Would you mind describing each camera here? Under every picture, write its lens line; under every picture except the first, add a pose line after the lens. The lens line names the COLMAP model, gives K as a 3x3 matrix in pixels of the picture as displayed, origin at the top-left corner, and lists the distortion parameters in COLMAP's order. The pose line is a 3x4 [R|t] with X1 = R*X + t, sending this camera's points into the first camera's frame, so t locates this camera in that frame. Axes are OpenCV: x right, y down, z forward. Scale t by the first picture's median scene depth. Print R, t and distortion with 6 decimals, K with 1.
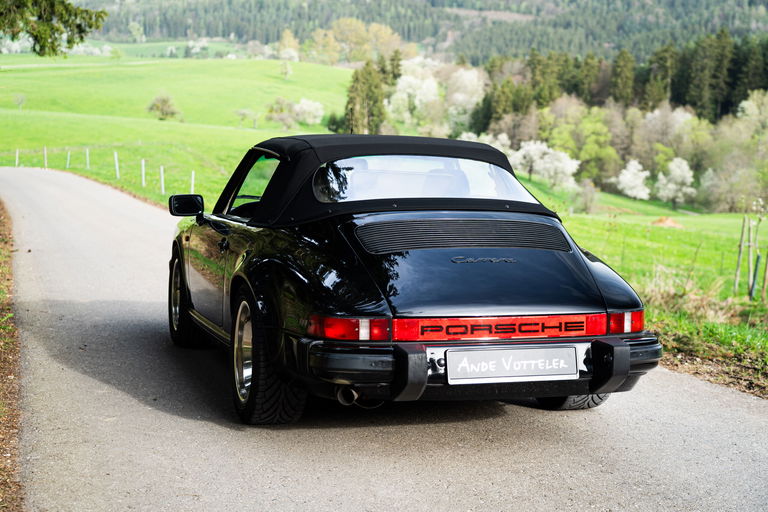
lens RADIAL K [[1248.5, 0, 387.8], [0, 1248.5, 261.7], [0, 0, 1]] dist [0.077475, 0.000000]
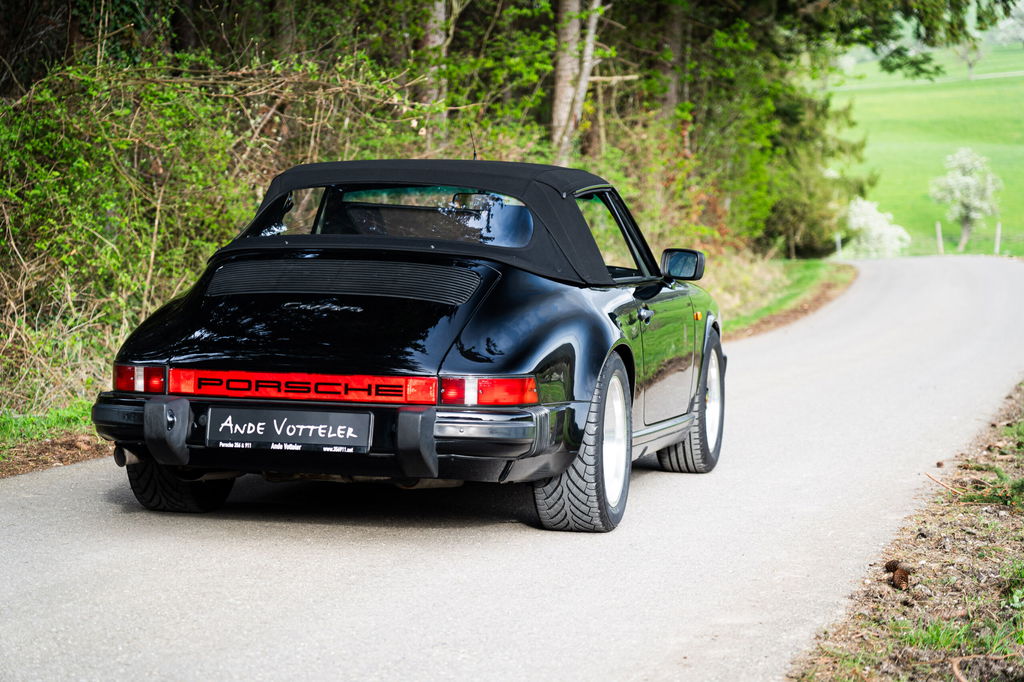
lens RADIAL K [[2619.3, 0, 509.9], [0, 2619.3, 339.8], [0, 0, 1]] dist [0.046052, 0.000000]
pose [[0.859737, 0.026915, -0.510028, 0.142819], [-0.051082, 0.998135, -0.033435, 0.009544], [0.508177, 0.054799, 0.859508, -0.053809]]
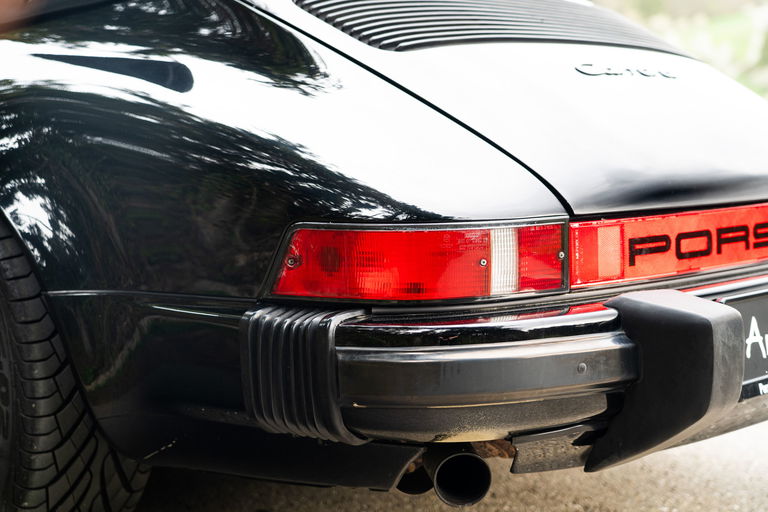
lens RADIAL K [[1252.0, 0, 383.0], [0, 1252.0, 255.7], [0, 0, 1]] dist [-0.061228, 0.000000]
pose [[0.884846, -0.076018, 0.459640, -0.024236], [0.069150, 0.997100, 0.031786, 0.005219], [-0.460723, 0.003659, 0.887536, 0.093761]]
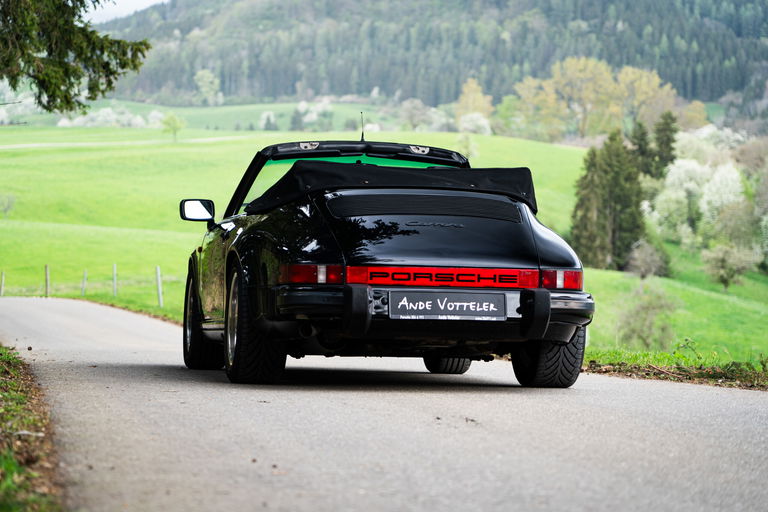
lens RADIAL K [[2277.5, 0, 381.9], [0, 2277.5, 254.9], [0, 0, 1]] dist [0.111979, 0.000000]
pose [[0.992955, 0.001335, -0.118484, 0.037783], [-0.013912, 0.994334, -0.105384, 0.033789], [0.117672, 0.106290, 0.987348, -0.146003]]
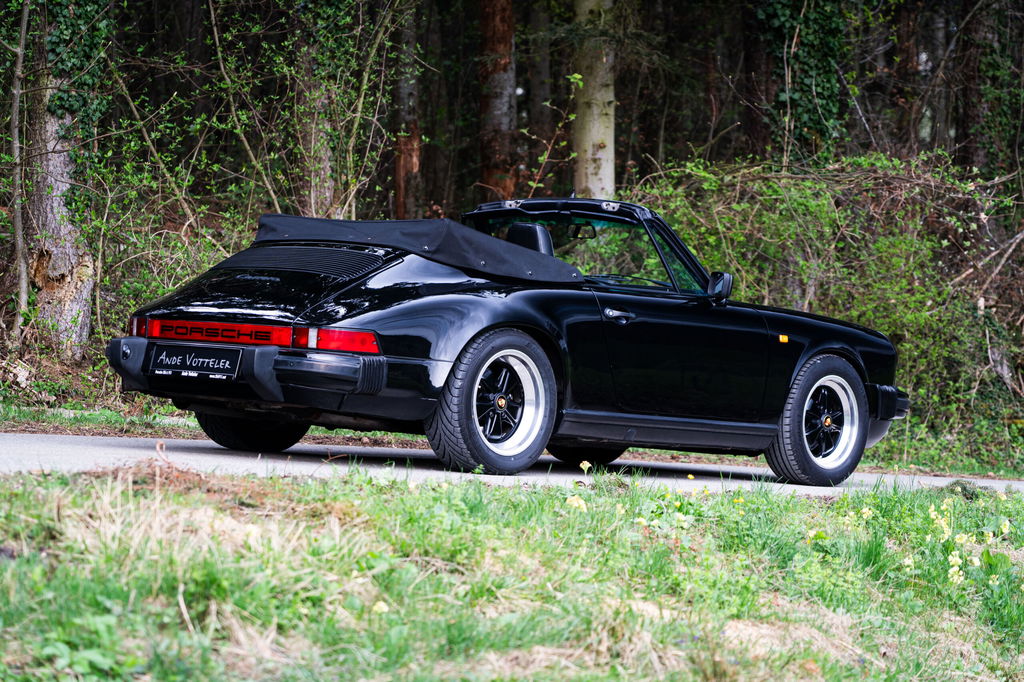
lens RADIAL K [[3036.6, 0, 505.9], [0, 3036.6, 344.2], [0, 0, 1]] dist [0.111979, 0.000000]
pose [[0.503433, 0.012103, -0.863949, 0.329797], [-0.130542, 0.989489, -0.062206, 0.025593], [0.854116, 0.144098, 0.499722, -0.014114]]
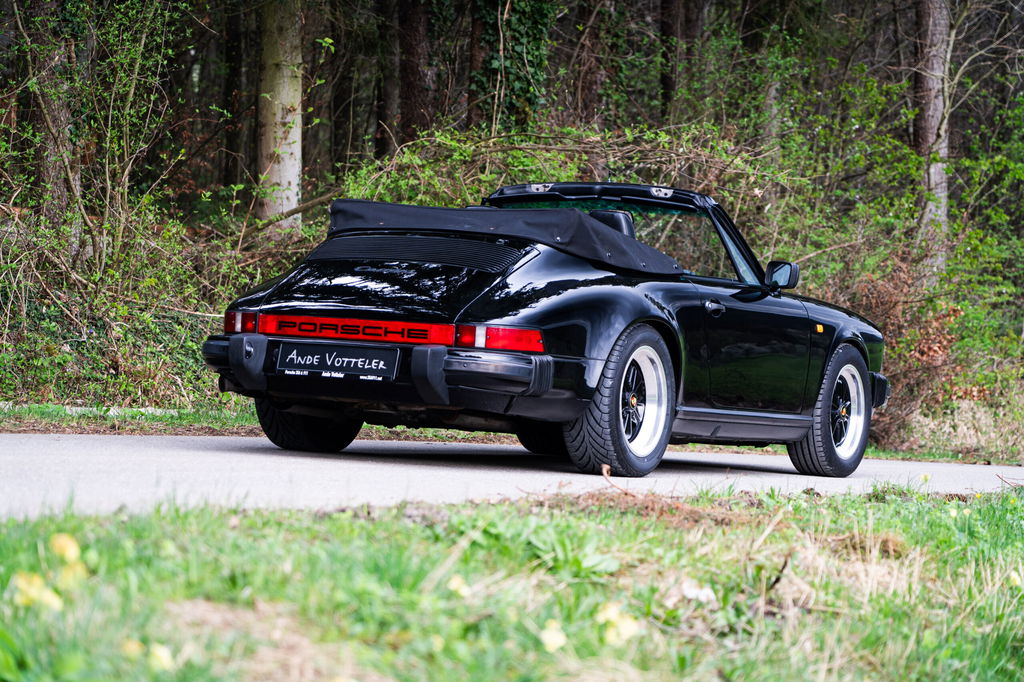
lens RADIAL K [[3036.6, 0, 514.7], [0, 3036.6, 340.0], [0, 0, 1]] dist [0.111979, 0.000000]
pose [[0.709373, 0.025150, -0.704385, 0.253068], [-0.111120, 0.990856, -0.076528, 0.030954], [0.696019, 0.132558, 0.705681, -0.085510]]
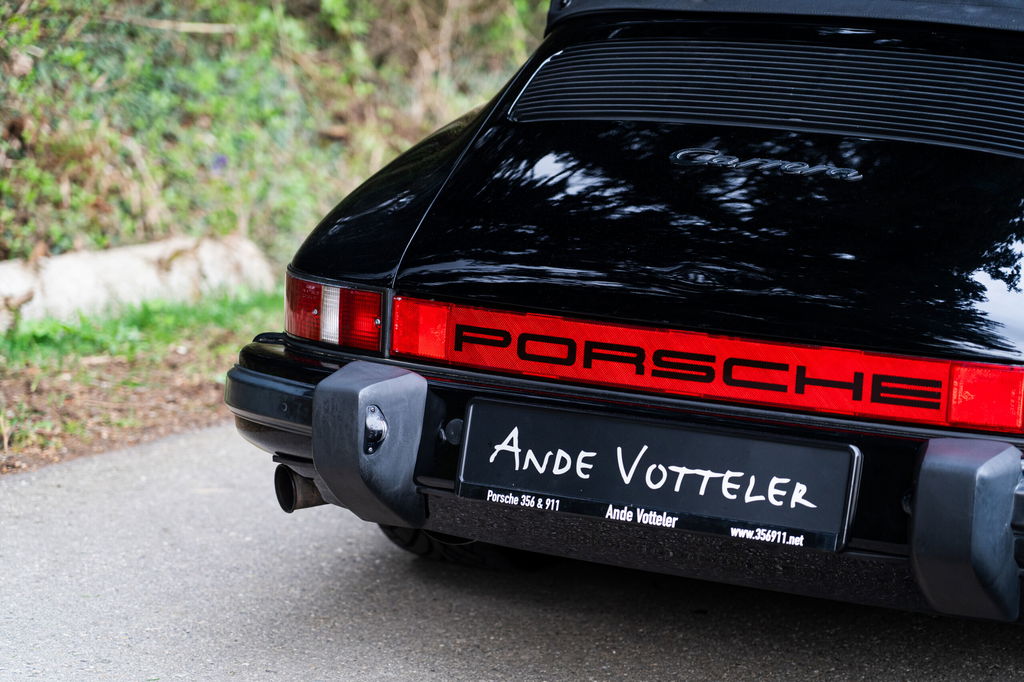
lens RADIAL K [[3036.6, 0, 512.6], [0, 3036.6, 341.8], [0, 0, 1]] dist [0.111979, 0.000000]
pose [[0.719308, 0.117951, -0.684605, 0.080571], [-0.095697, 0.992909, 0.070521, -0.000743], [0.688069, 0.014789, 0.725495, 0.049710]]
